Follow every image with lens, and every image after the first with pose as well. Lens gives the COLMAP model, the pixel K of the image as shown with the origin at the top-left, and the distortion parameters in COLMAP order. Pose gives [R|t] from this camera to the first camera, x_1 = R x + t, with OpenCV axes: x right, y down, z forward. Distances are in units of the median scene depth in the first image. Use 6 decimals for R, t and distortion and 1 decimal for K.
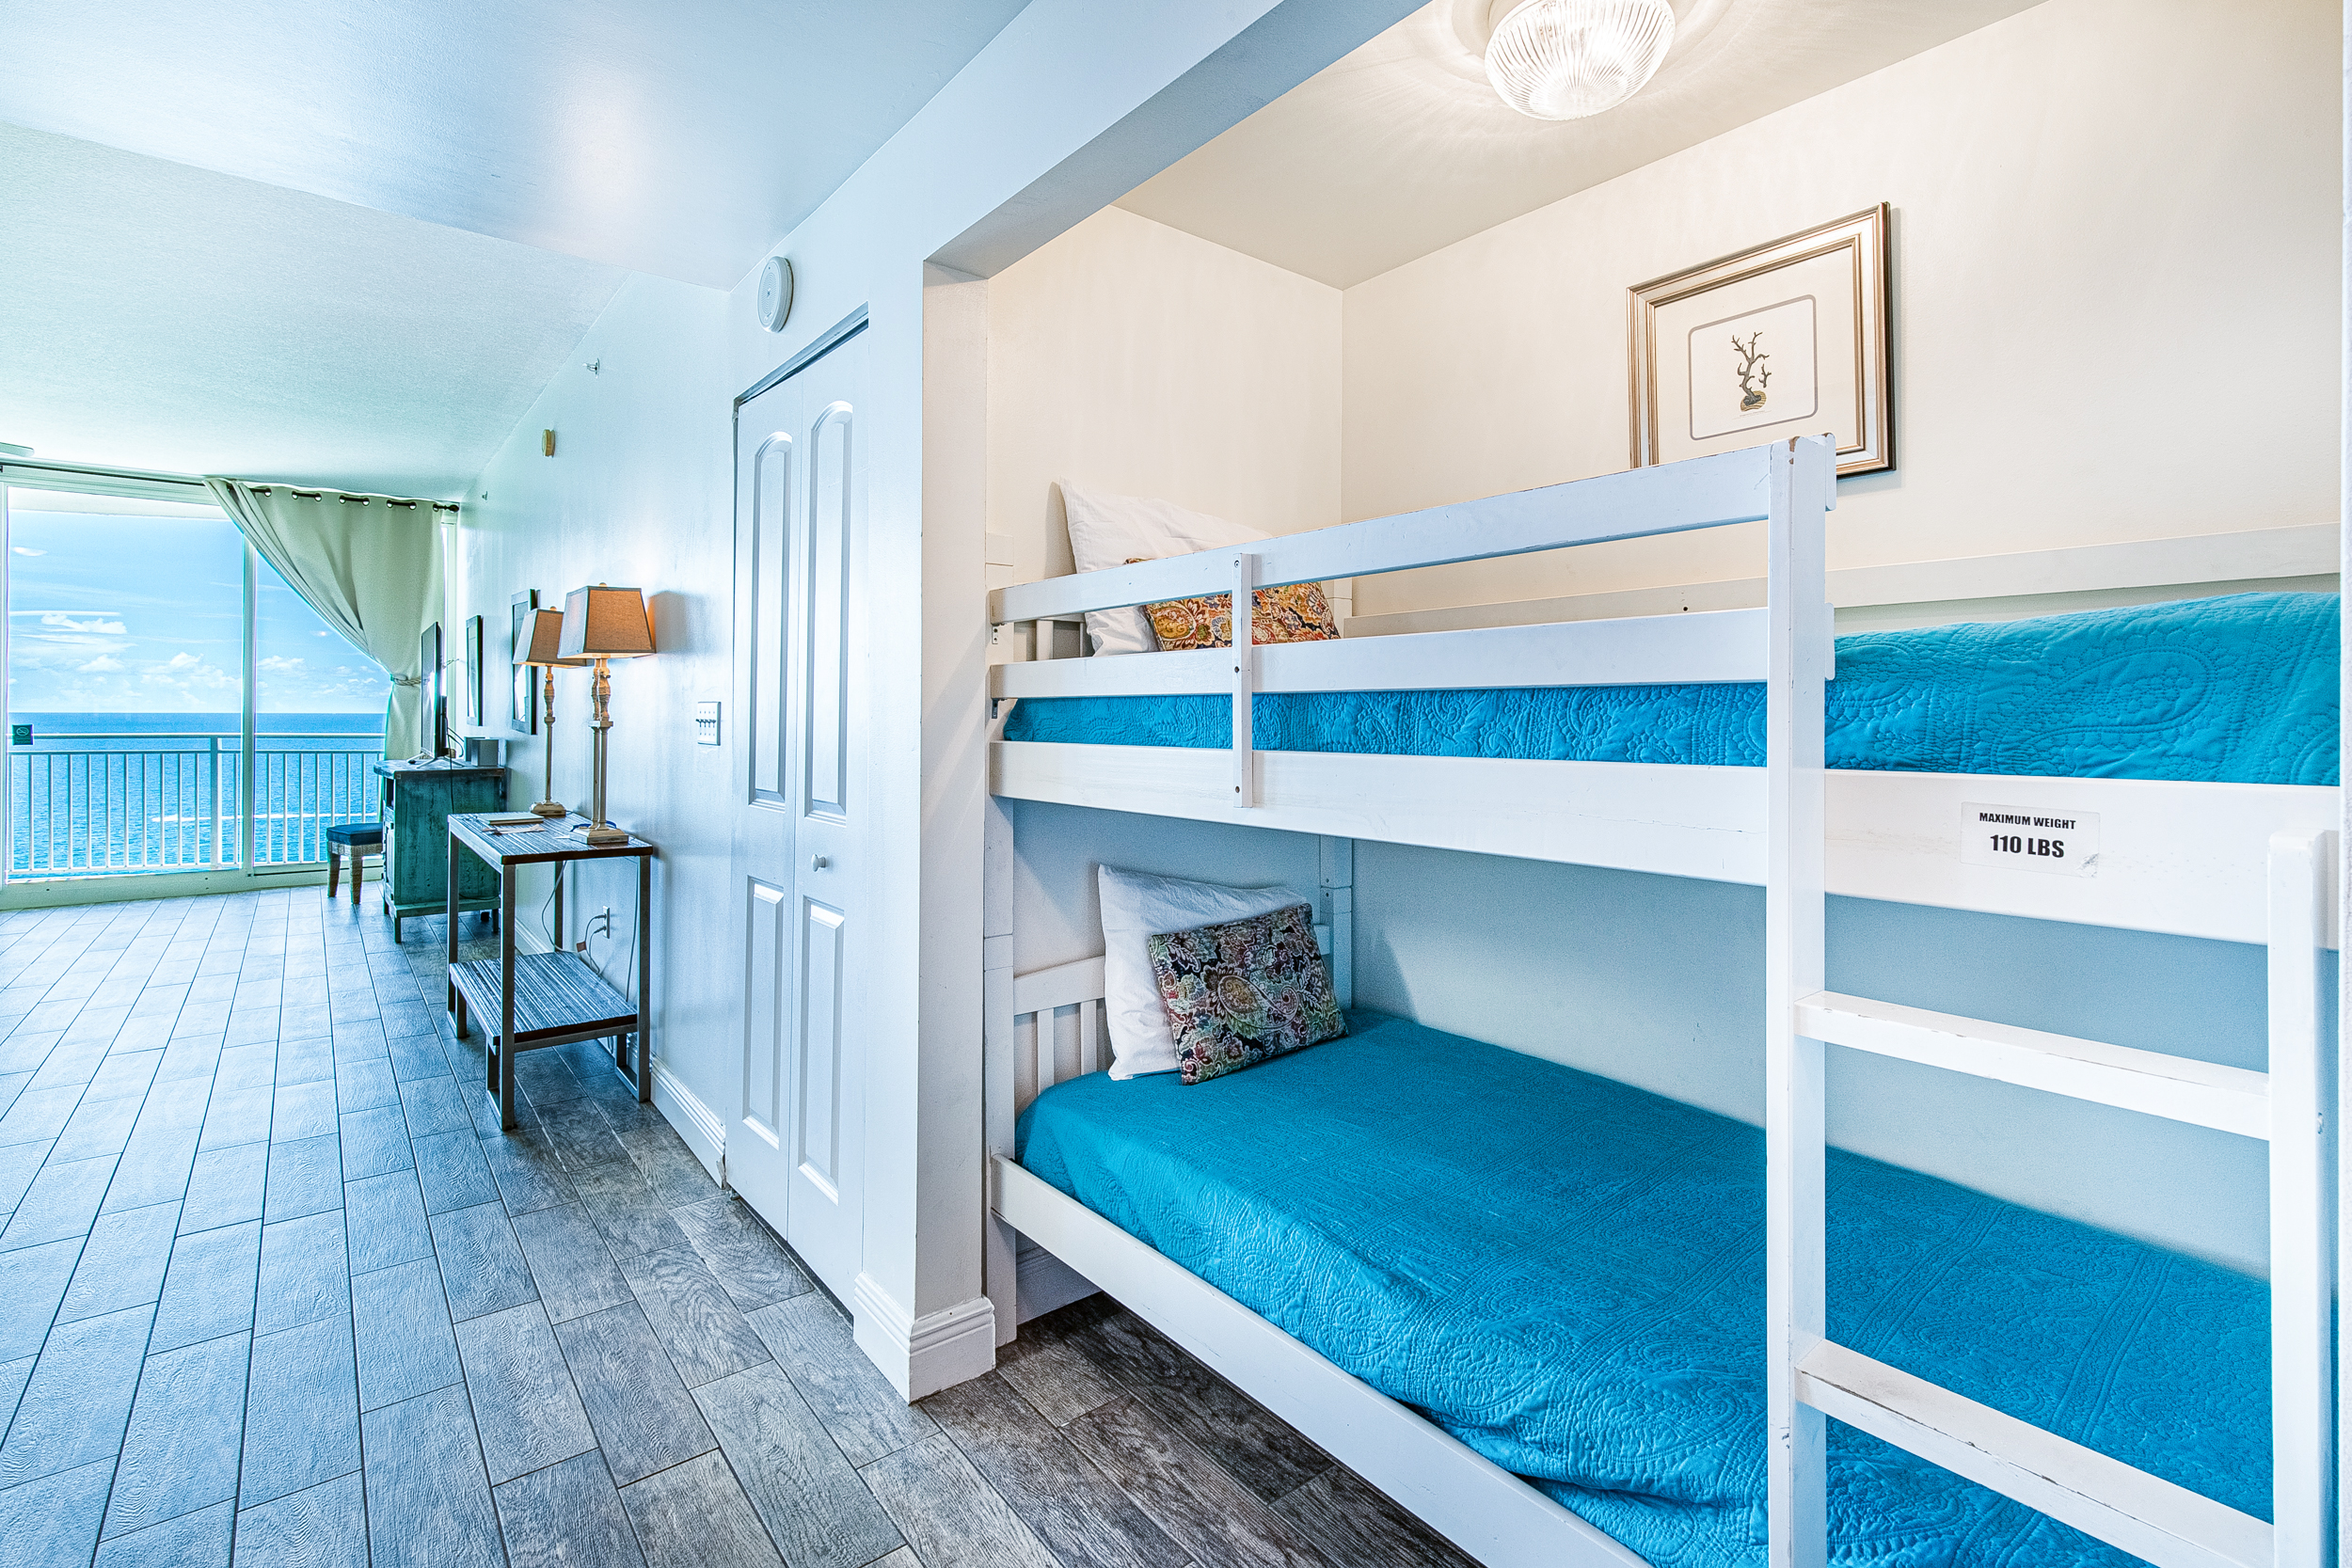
lens RADIAL K [[1103.5, 0, 1218.5], [0, 1103.5, 706.6], [0, 0, 1]] dist [-0.000837, -0.000238]
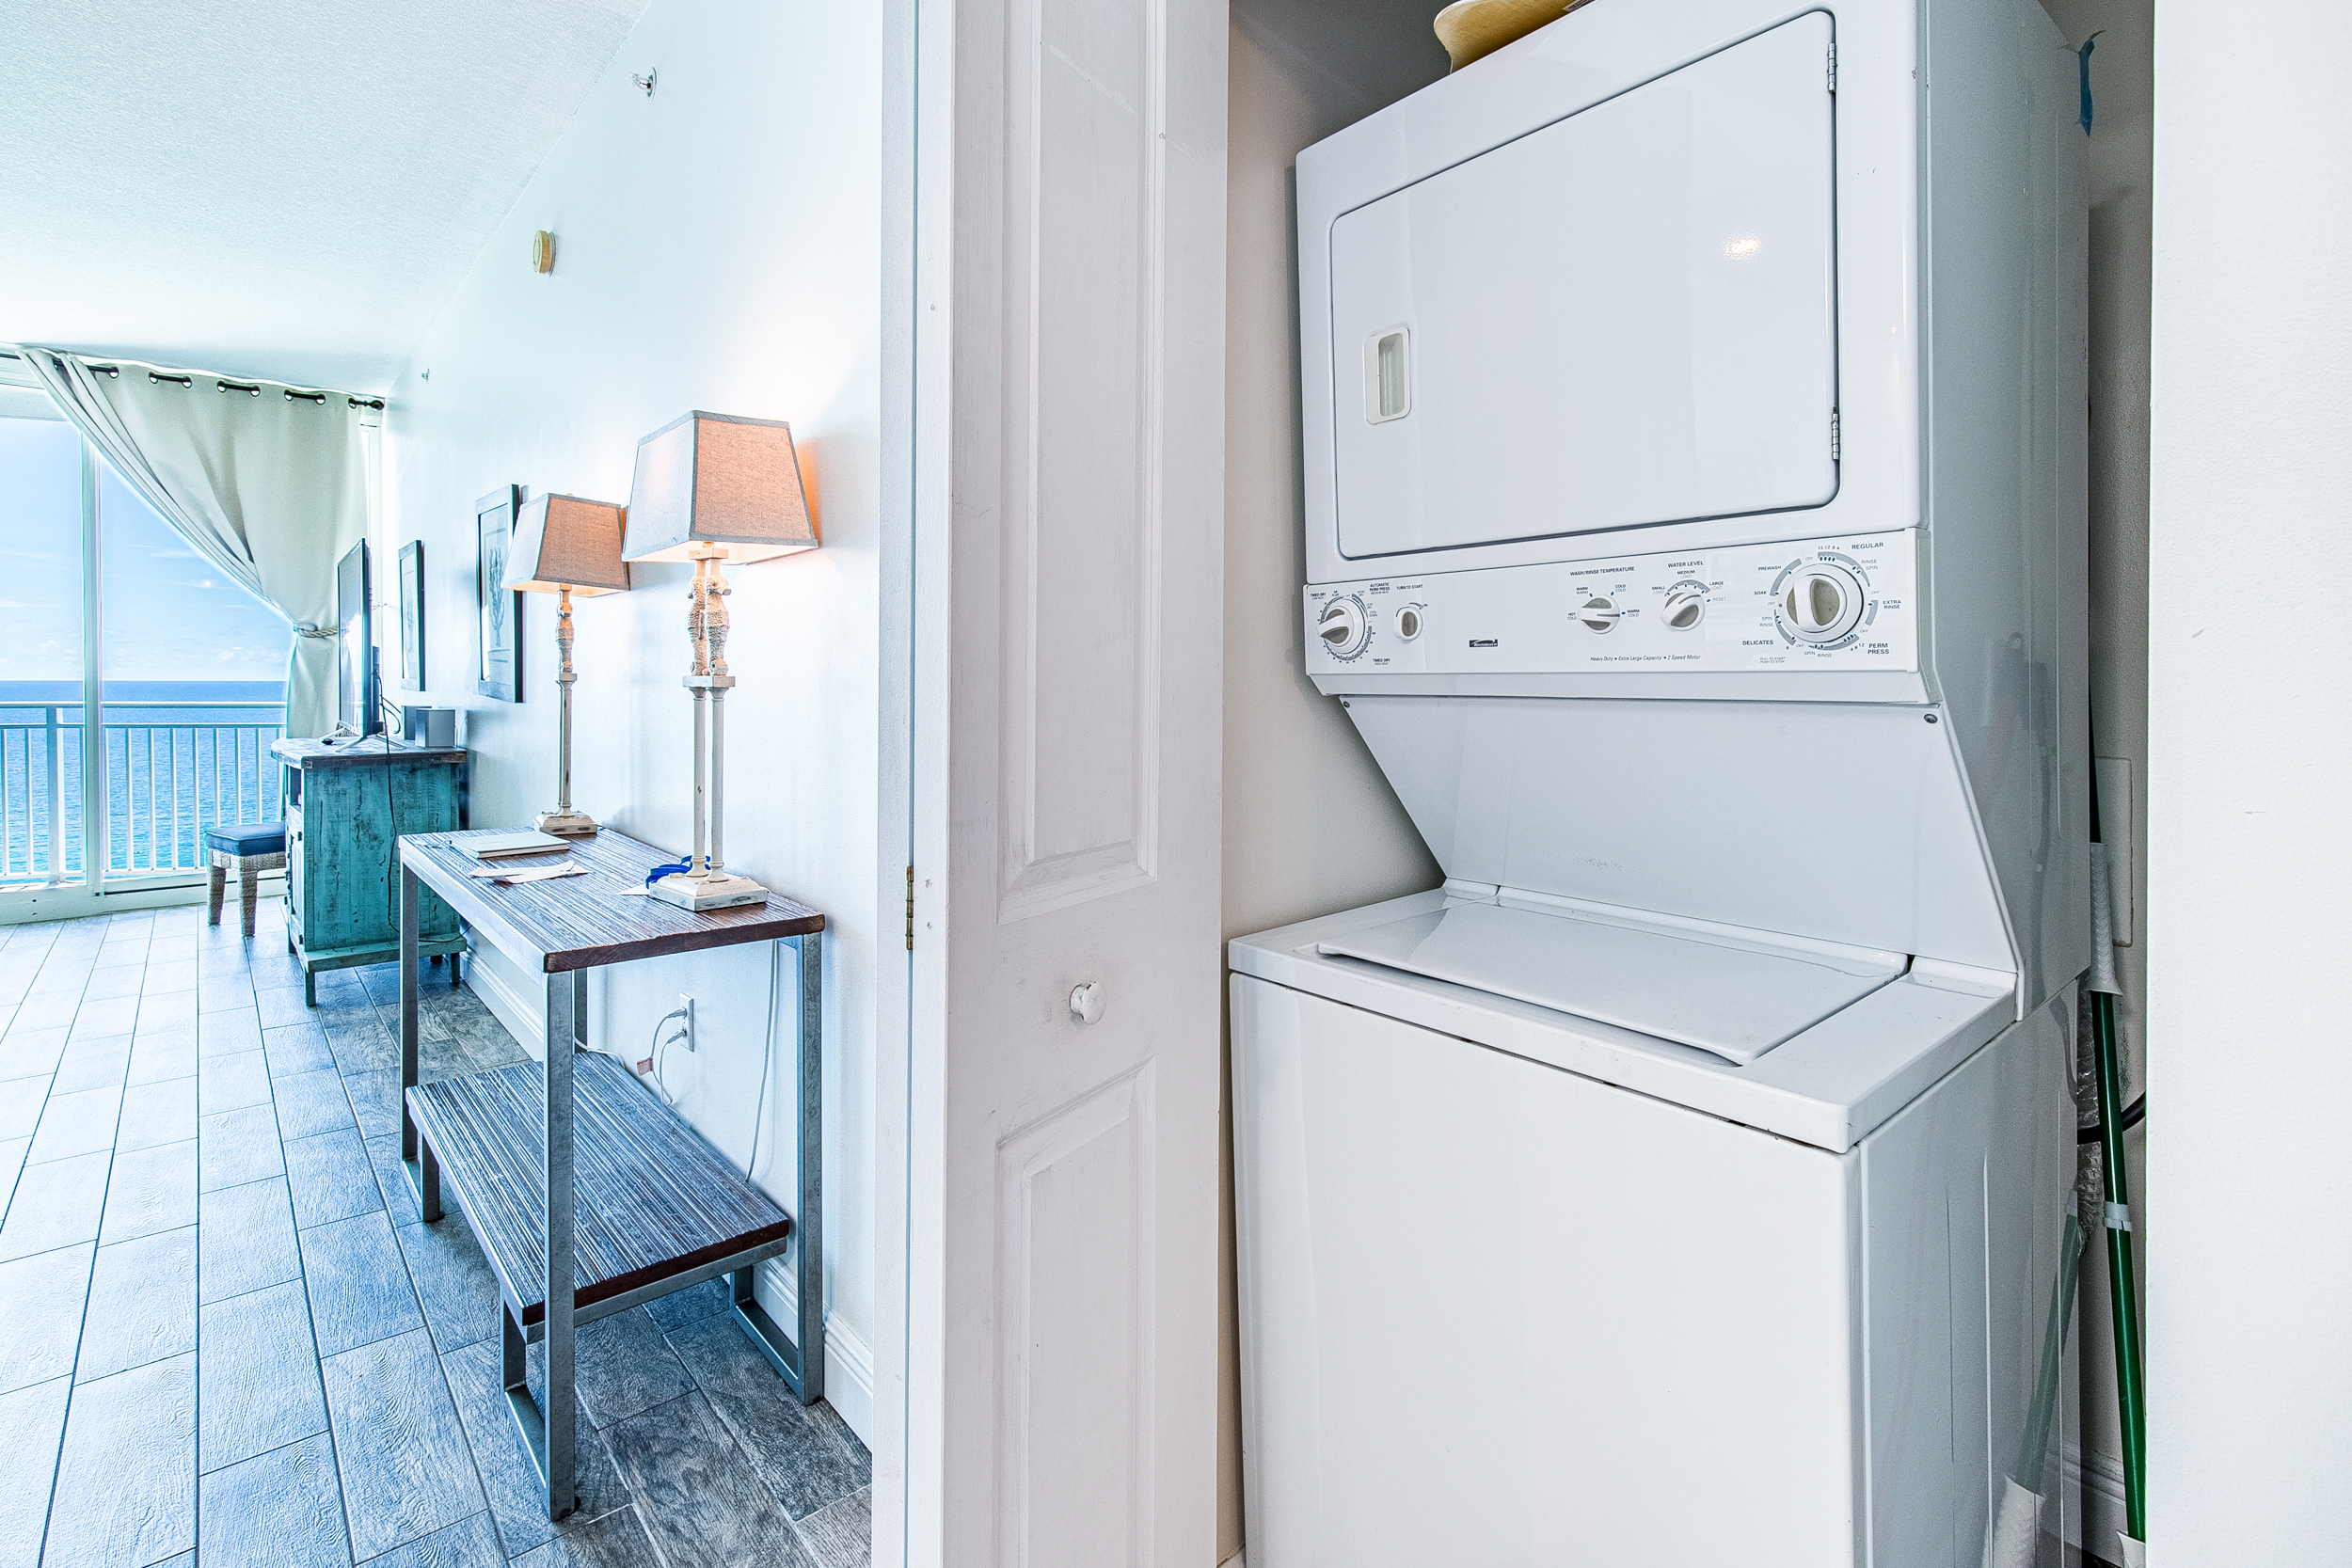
lens RADIAL K [[1101.5, 0, 1220.9], [0, 1101.5, 695.6], [0, 0, 1]] dist [-0.001437, 0.001052]
pose [[0.998411, -0.000257, 0.056347, -0.197626], [-0.000778, 0.999831, 0.018348, 0.007151], [-0.056342, -0.018362, 0.998243, 0.261868]]
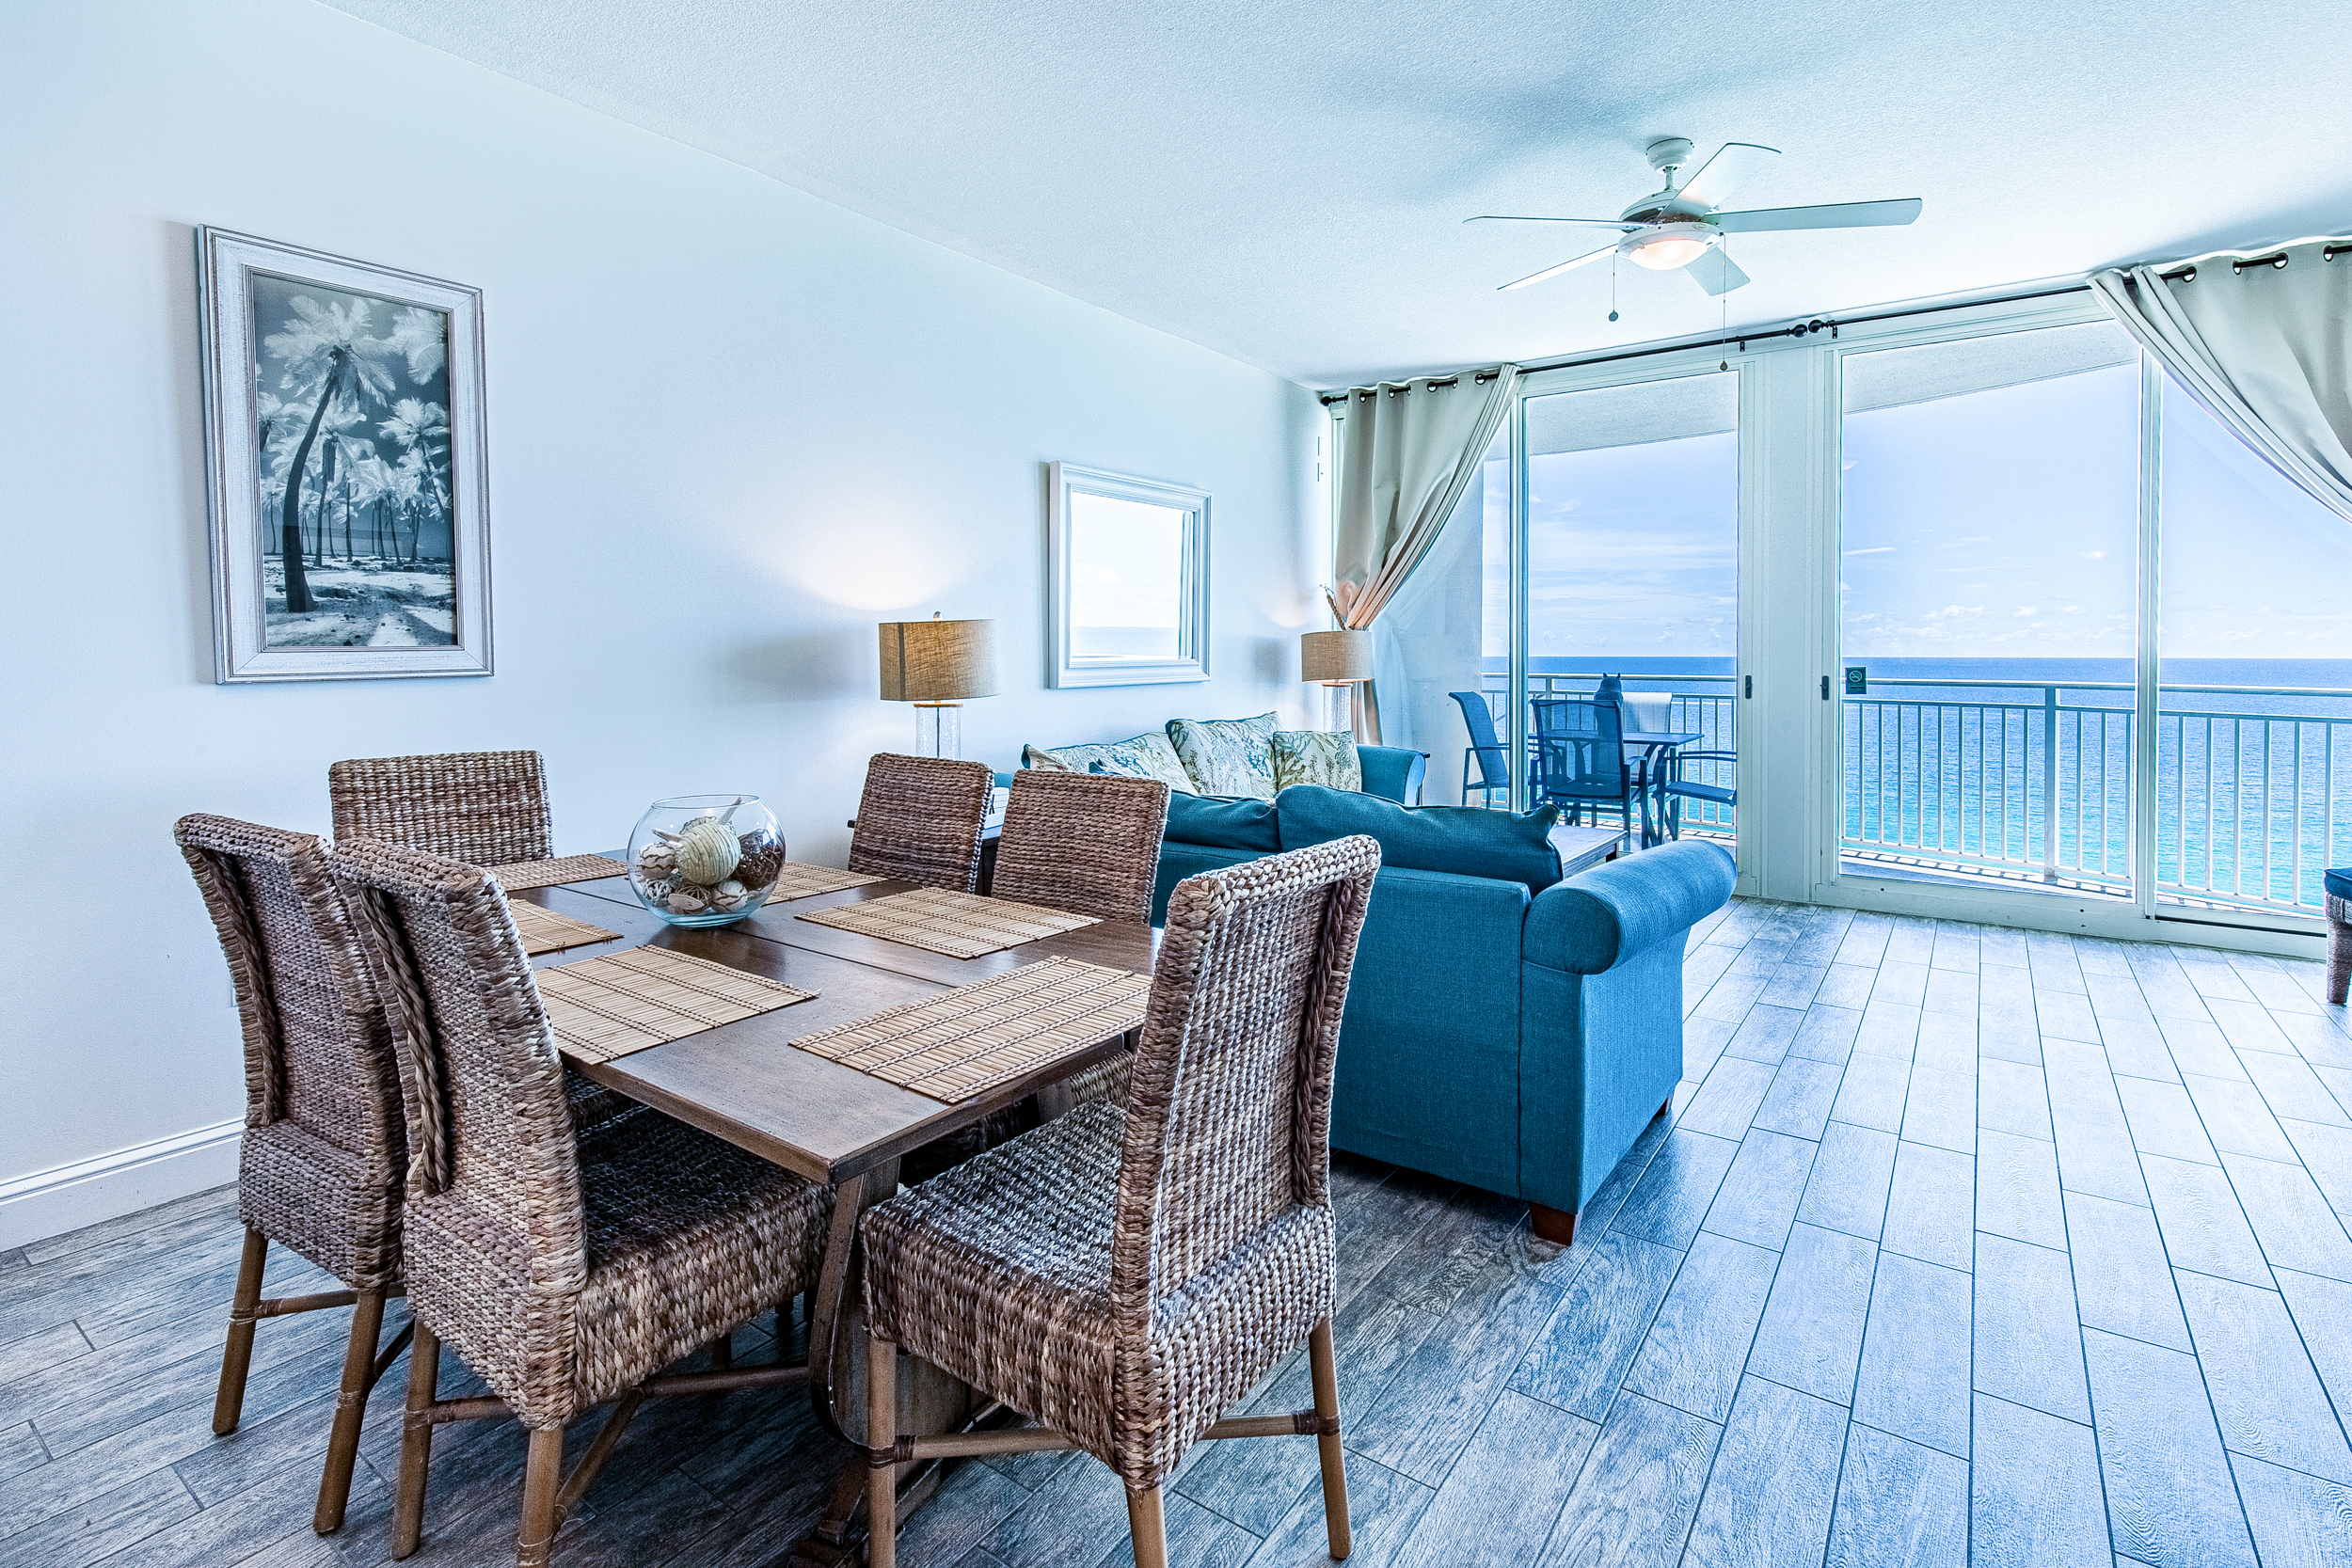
lens RADIAL K [[1103.5, 0, 1218.5], [0, 1103.5, 706.6], [0, 0, 1]] dist [-0.000837, -0.000238]
pose [[0.268554, 0.037253, -0.962544, -0.497655], [0.013828, 0.999000, 0.042522, 0.003484], [0.963165, -0.024730, 0.267771, 0.395118]]
